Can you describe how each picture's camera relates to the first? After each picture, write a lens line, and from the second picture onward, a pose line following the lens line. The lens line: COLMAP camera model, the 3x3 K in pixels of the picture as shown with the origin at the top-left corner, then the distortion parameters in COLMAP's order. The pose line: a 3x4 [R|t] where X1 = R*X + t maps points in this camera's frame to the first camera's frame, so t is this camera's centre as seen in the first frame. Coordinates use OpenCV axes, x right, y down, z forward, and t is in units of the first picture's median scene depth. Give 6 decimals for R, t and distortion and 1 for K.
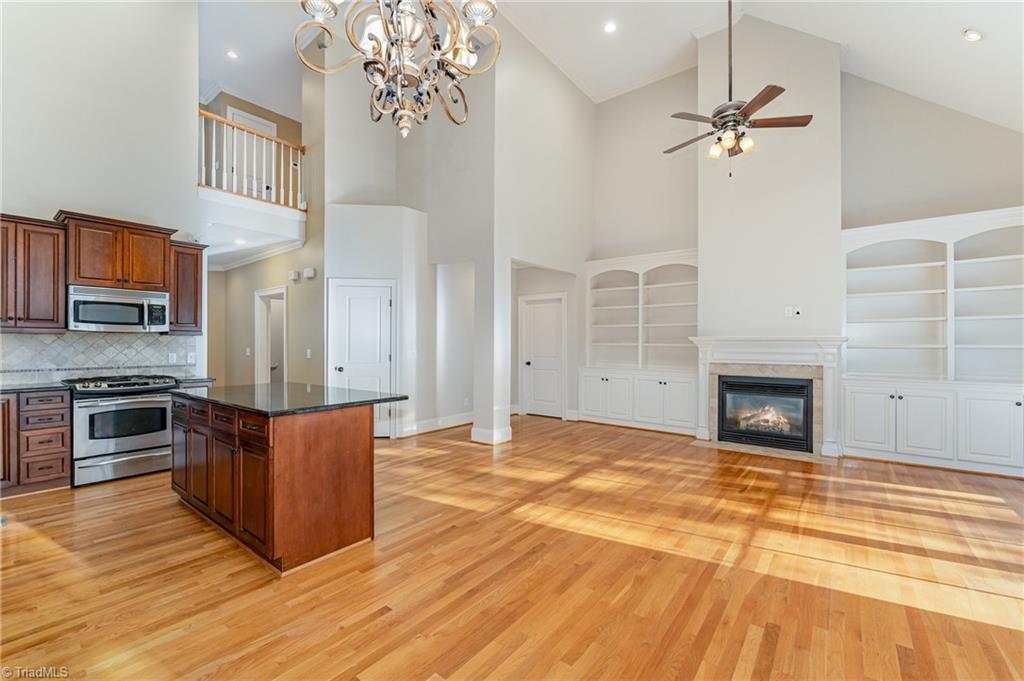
lens RADIAL K [[426.8, 0, 512.9], [0, 426.8, 343.1], [0, 0, 1]] dist [-0.000798, 0.000035]
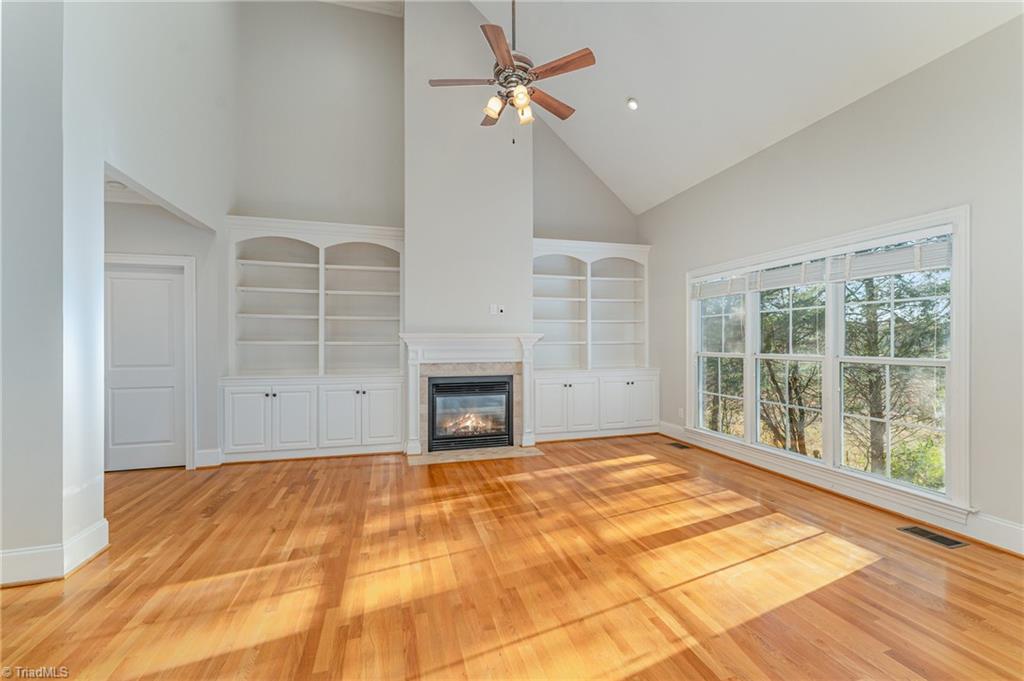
lens RADIAL K [[417.4, 0, 512.4], [0, 417.4, 339.8], [0, 0, 1]] dist [-0.003748, -0.000546]
pose [[0.585529, -0.001613, 0.810650, -0.135033], [0.003205, 0.999995, -0.000325, -0.001303], [-0.810645, 0.002788, 0.585531, 0.434094]]
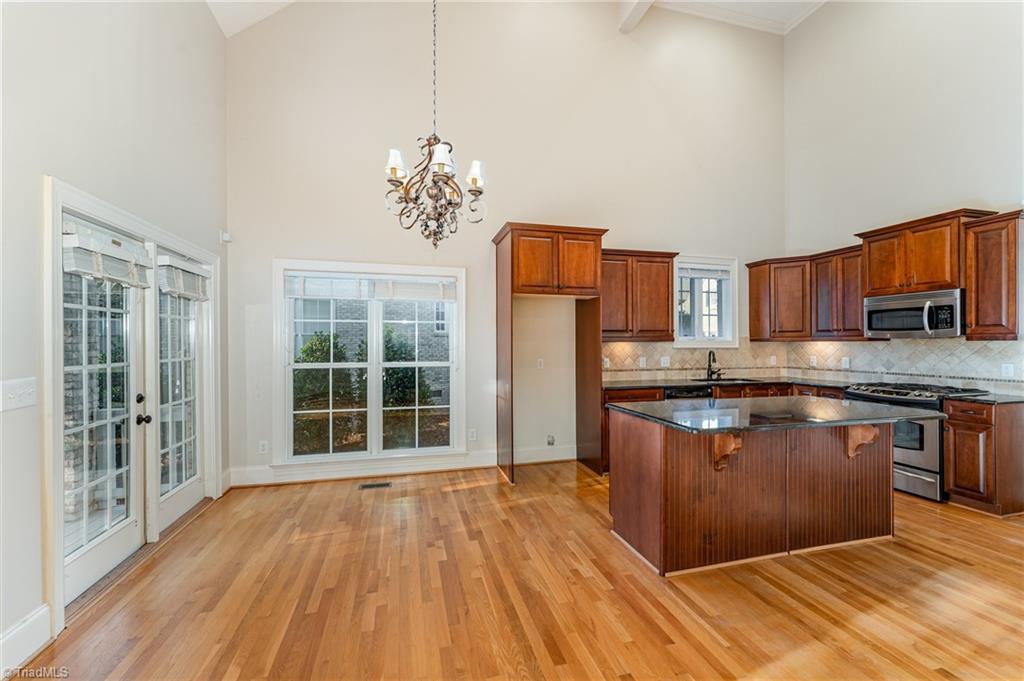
lens RADIAL K [[411.4, 0, 509.3], [0, 411.4, 343.4], [0, 0, 1]] dist [0.001931, 0.000140]
pose [[-0.607081, -0.000532, -0.794639, 0.320016], [0.002952, 0.999991, -0.002925, -0.012783], [0.794634, -0.004122, -0.607075, 0.749729]]
